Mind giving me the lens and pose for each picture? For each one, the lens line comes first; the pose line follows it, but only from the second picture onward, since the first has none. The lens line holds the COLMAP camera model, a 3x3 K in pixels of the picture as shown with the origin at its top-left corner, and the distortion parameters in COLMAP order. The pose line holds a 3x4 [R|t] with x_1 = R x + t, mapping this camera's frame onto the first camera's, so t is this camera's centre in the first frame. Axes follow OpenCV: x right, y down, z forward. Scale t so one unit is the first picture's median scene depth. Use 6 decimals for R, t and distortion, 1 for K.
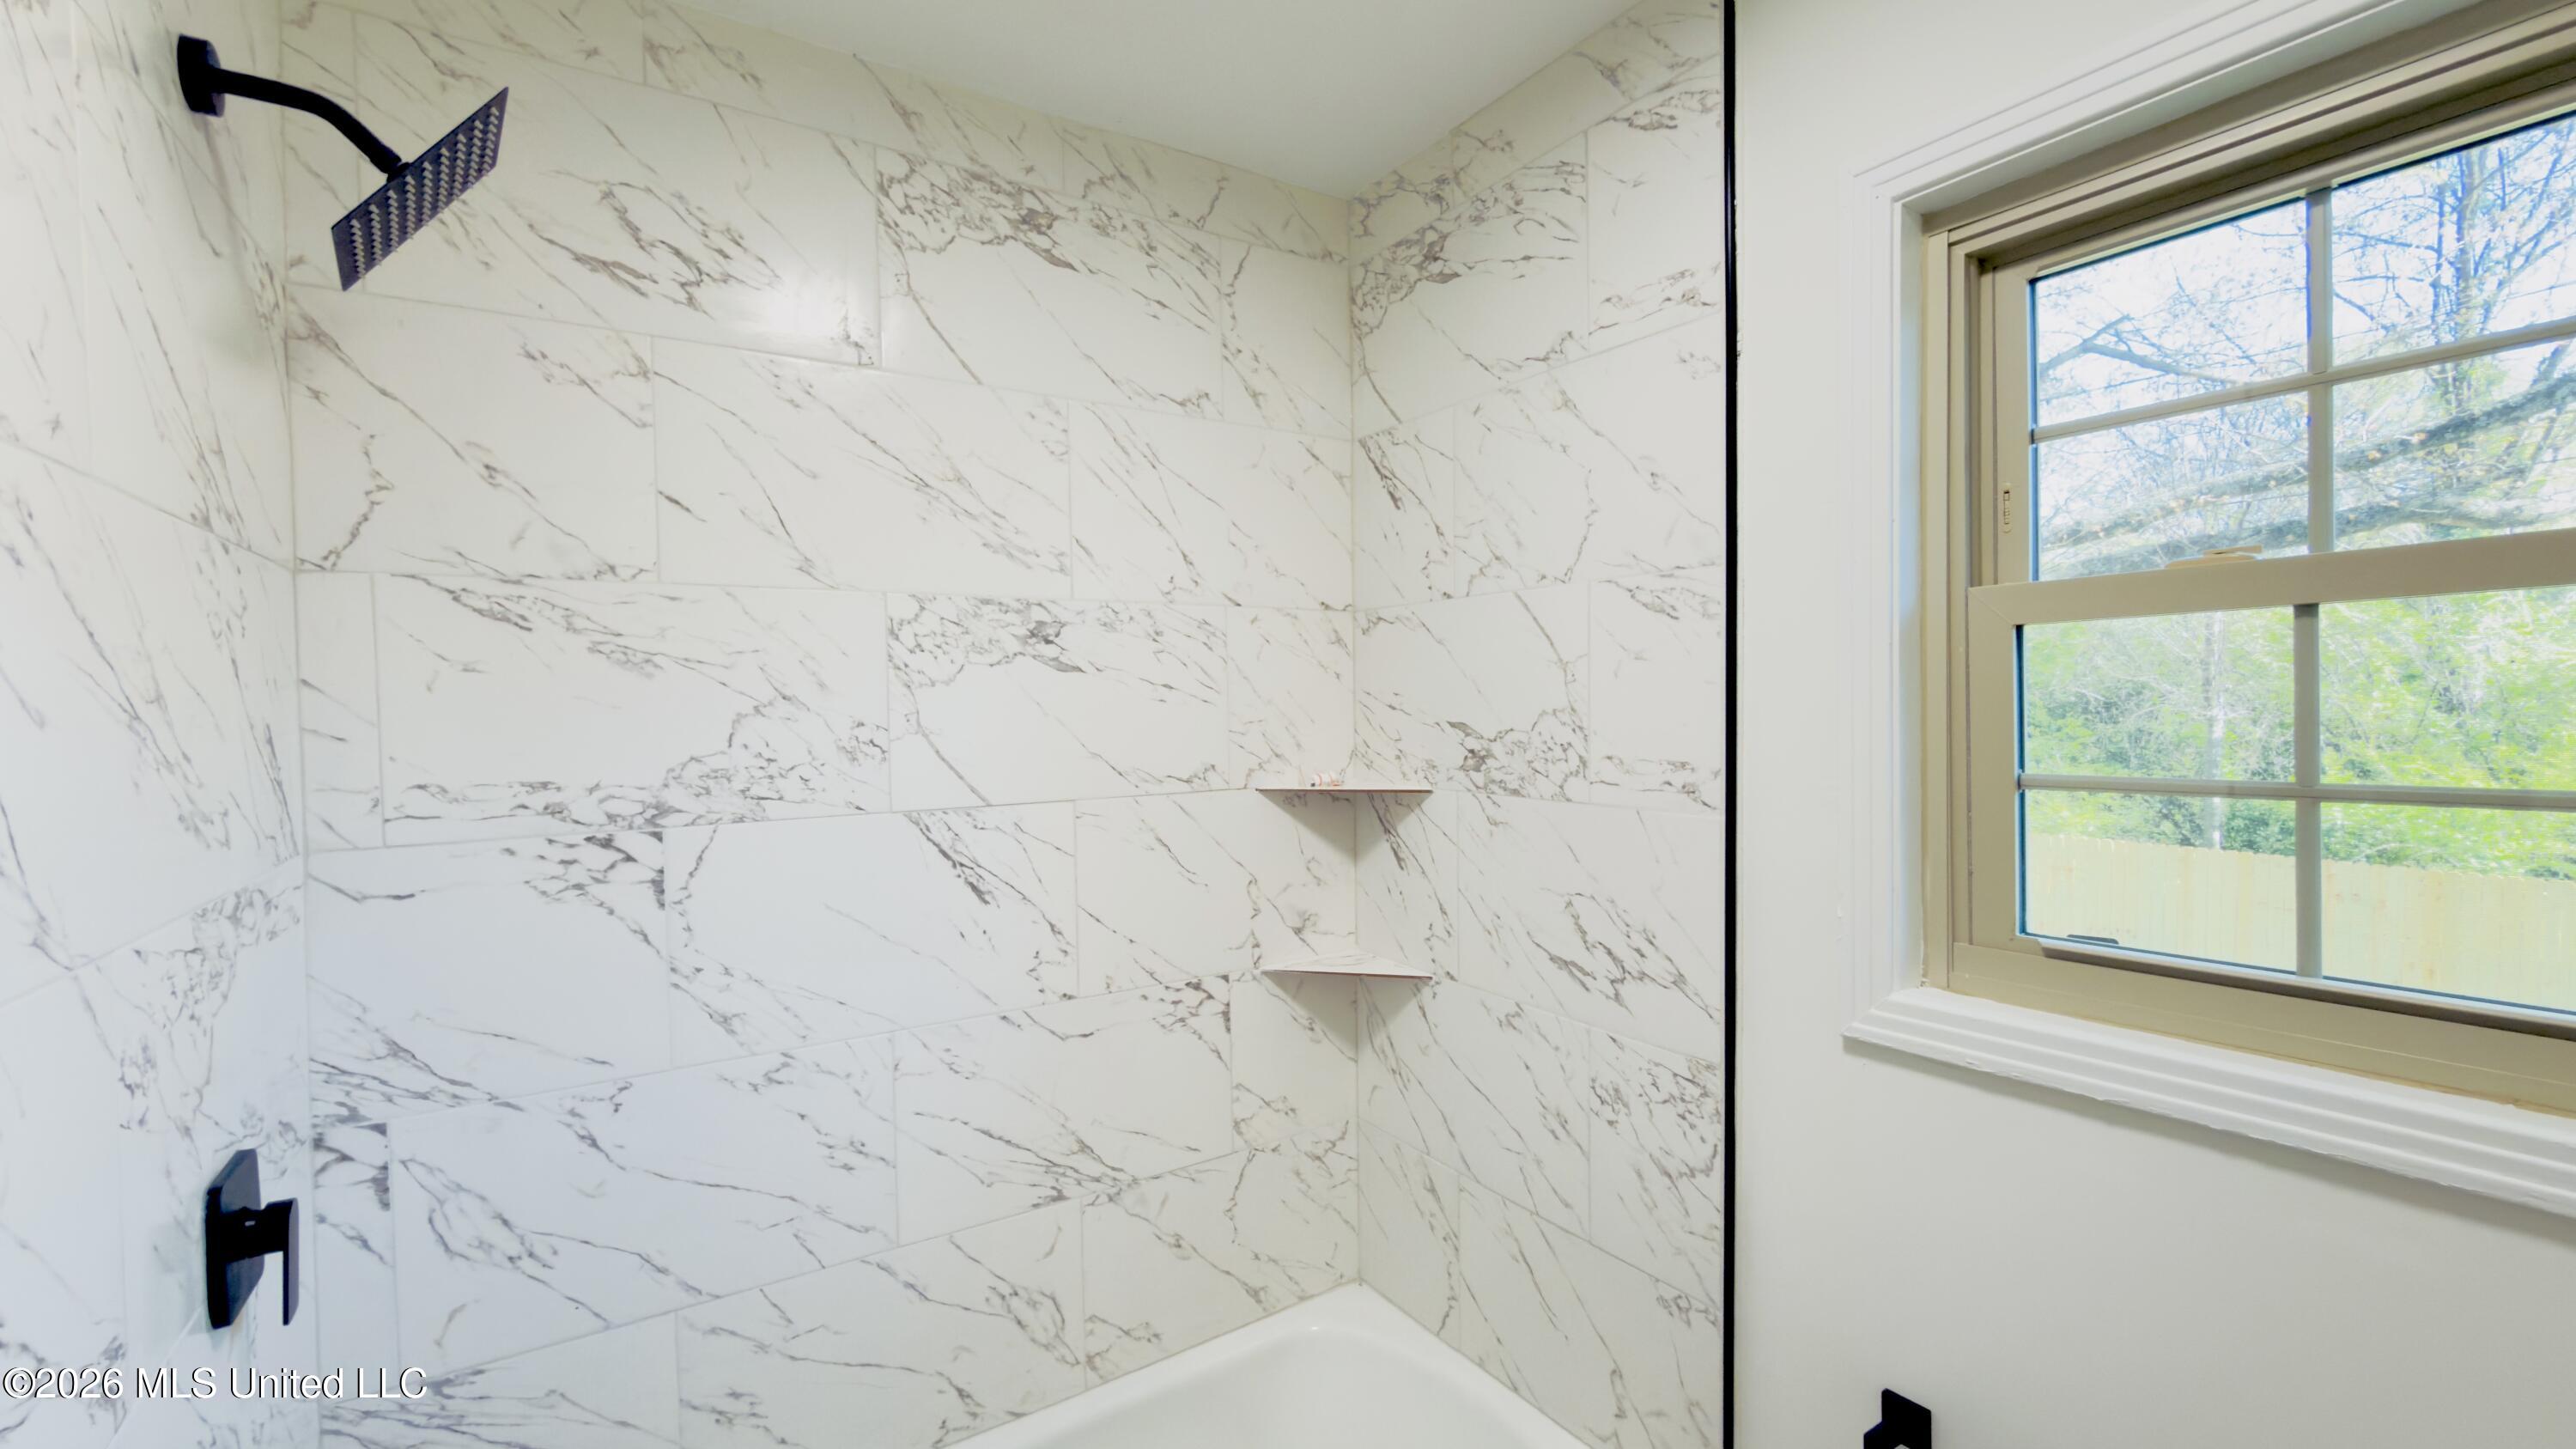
lens RADIAL K [[1049.0, 0, 1321.3], [0, 1049.0, 726.7], [0, 0, 1]] dist [0.001060, -0.001103]
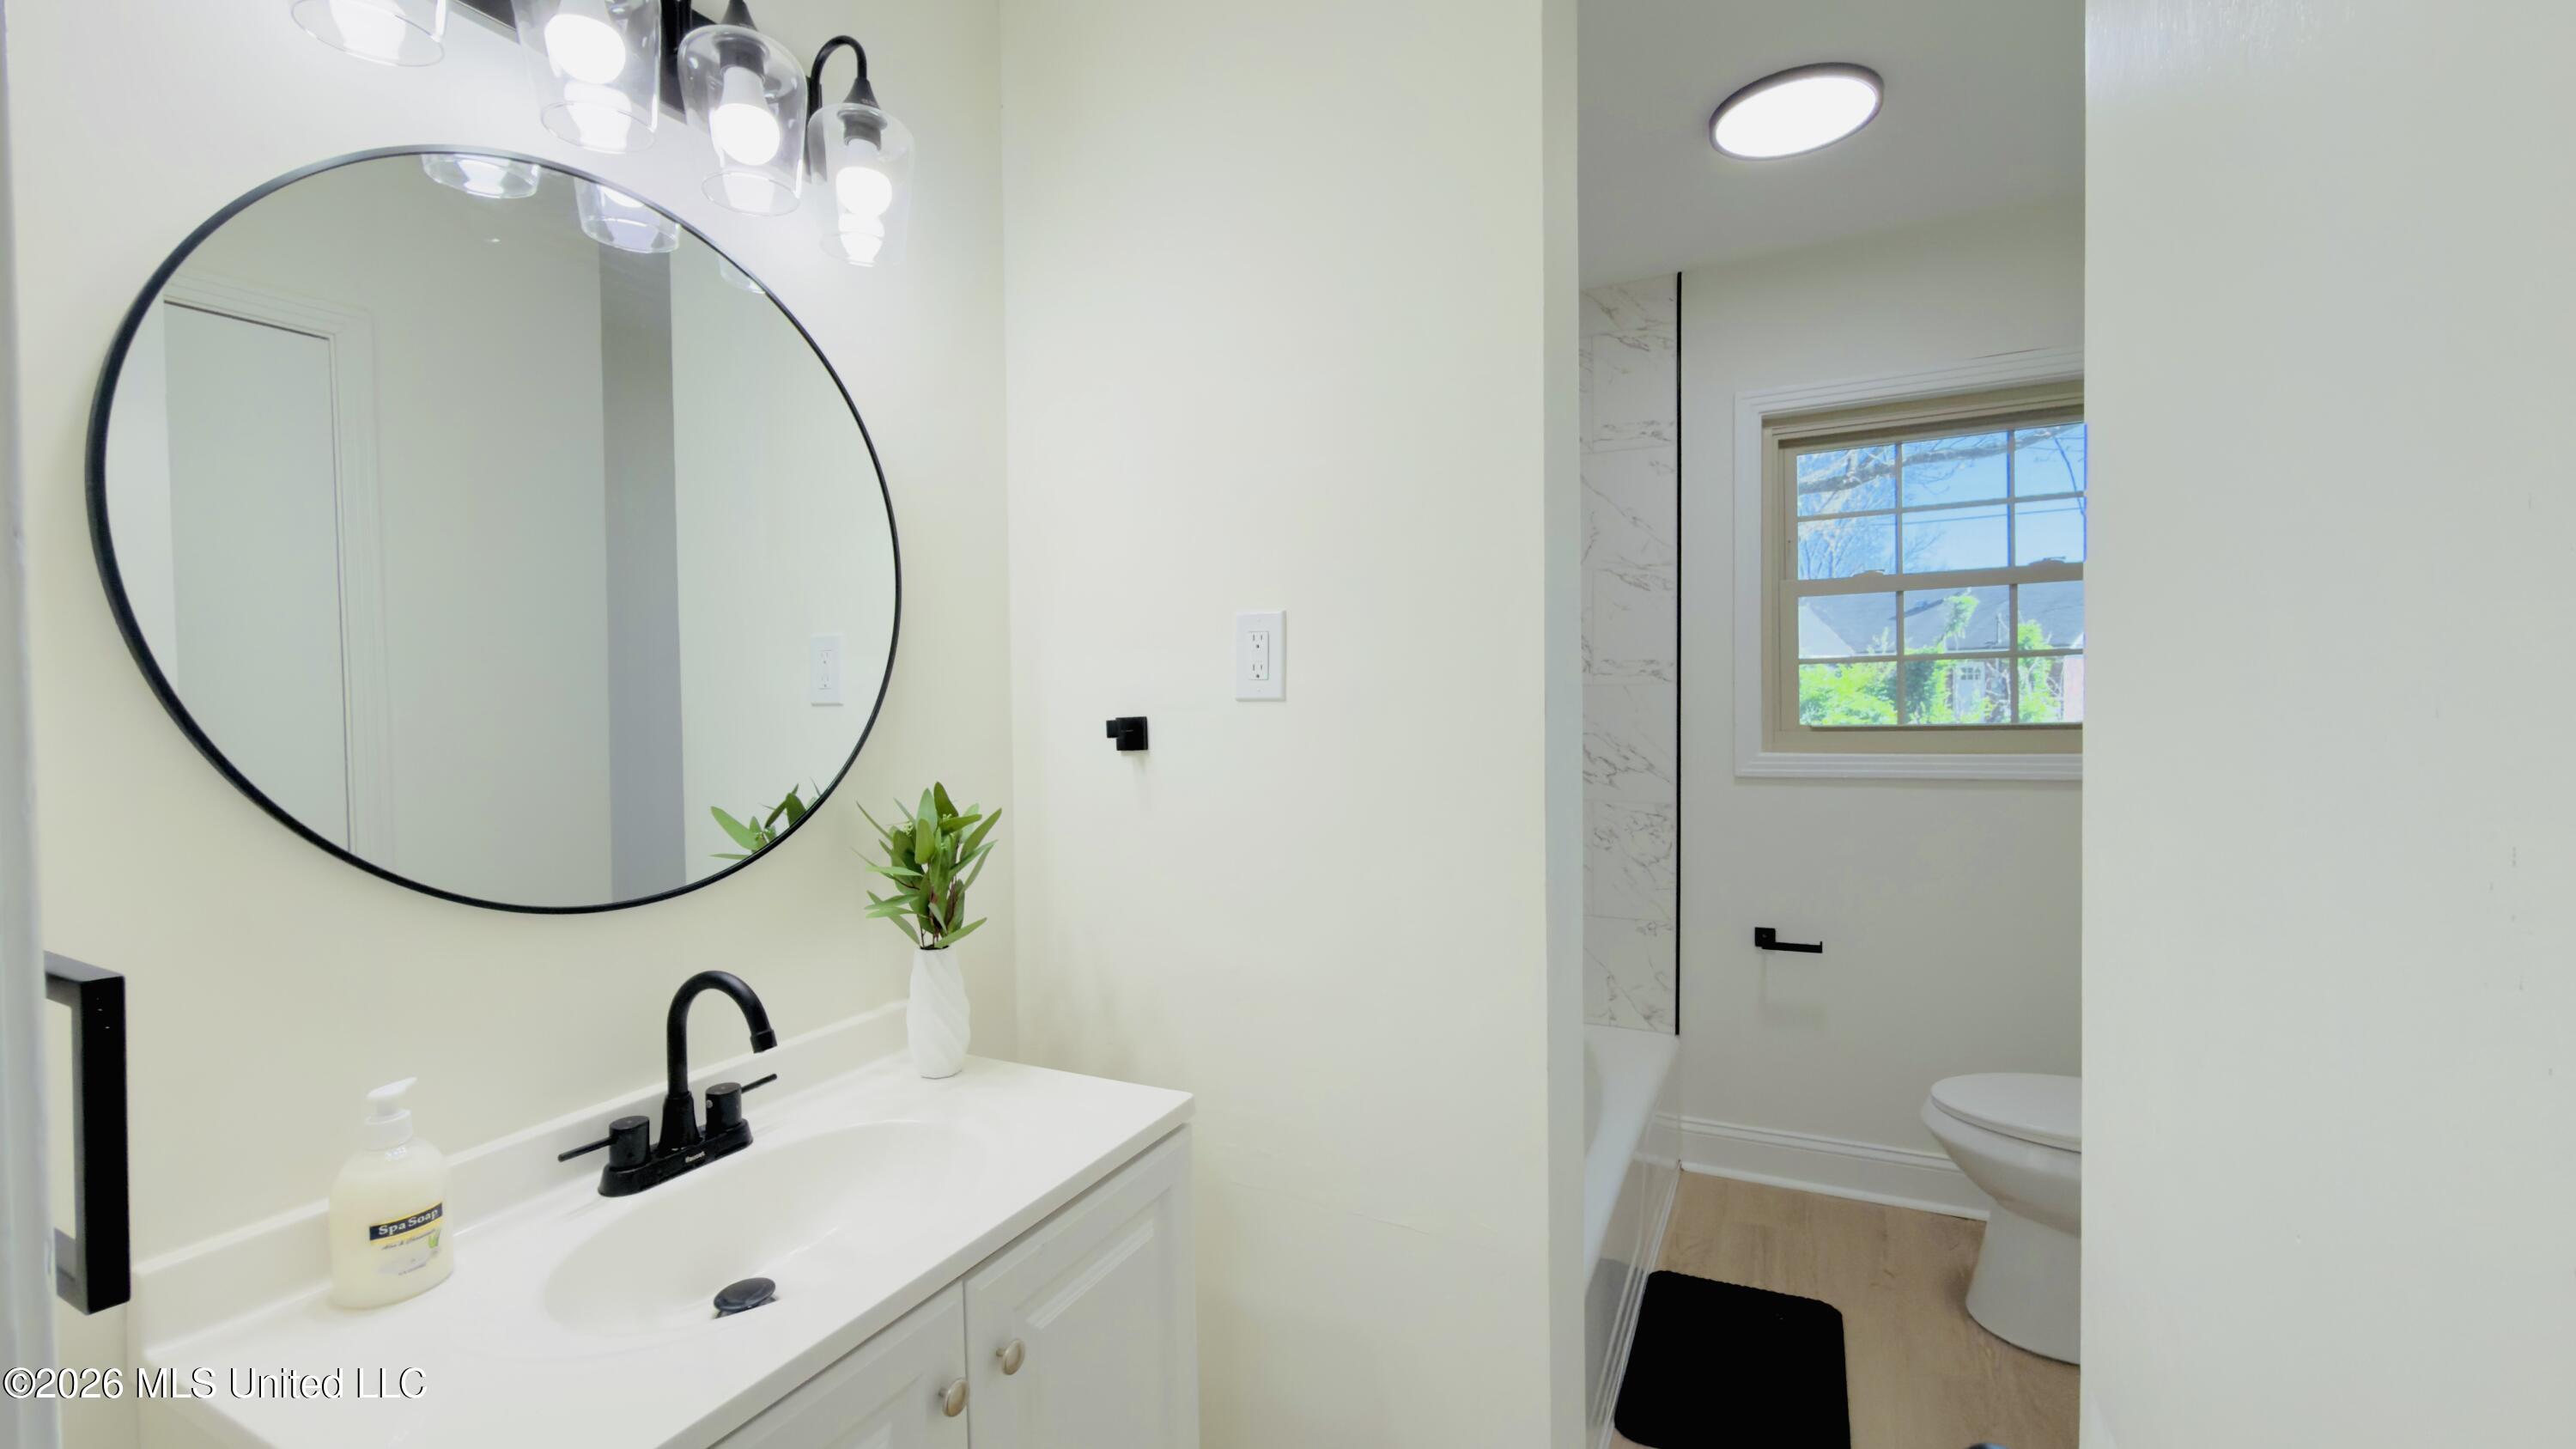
lens RADIAL K [[1049.0, 0, 1286.1], [0, 1049.0, 717.2], [0, 0, 1]] dist [0.001060, -0.001103]
pose [[0.862203, -0.011852, 0.506424, -1.320062], [0.013445, 0.999909, 0.000510, 0.135918], [-0.506384, 0.006369, 0.862285, -0.406501]]
